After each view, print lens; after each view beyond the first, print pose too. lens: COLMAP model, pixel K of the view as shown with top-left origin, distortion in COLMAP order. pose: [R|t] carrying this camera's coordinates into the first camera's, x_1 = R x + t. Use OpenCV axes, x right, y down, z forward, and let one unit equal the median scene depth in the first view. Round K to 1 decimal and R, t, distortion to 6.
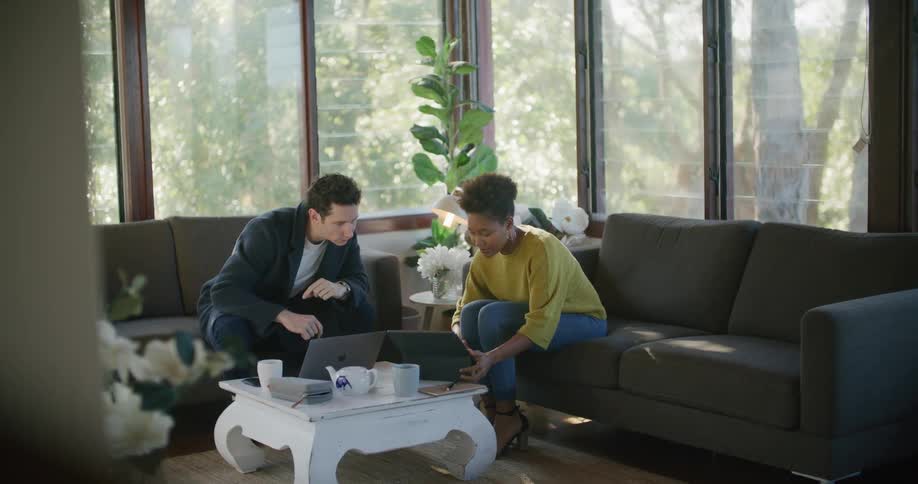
lens RADIAL K [[1350.8, 0, 459.0], [0, 1350.8, 242.0], [0, 0, 1]] dist [-0.142572, 0.111723]
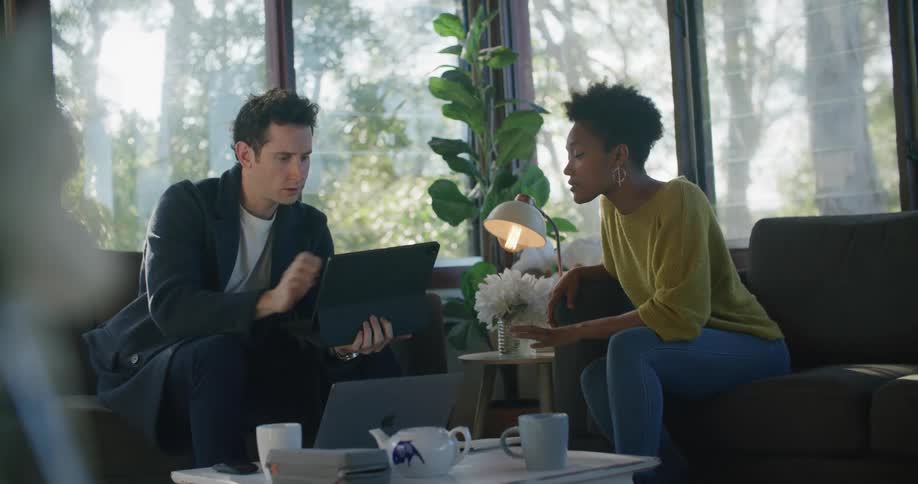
lens RADIAL K [[1341.2, 0, 459.0], [0, 1341.2, 242.0], [0, 0, 1]] dist [-0.124634, 0.088004]
pose [[0.997635, -0.022775, 0.064847, -0.070612], [0.031373, 0.990374, -0.134814, 0.067227], [-0.061152, 0.136530, 0.988747, 0.326669]]
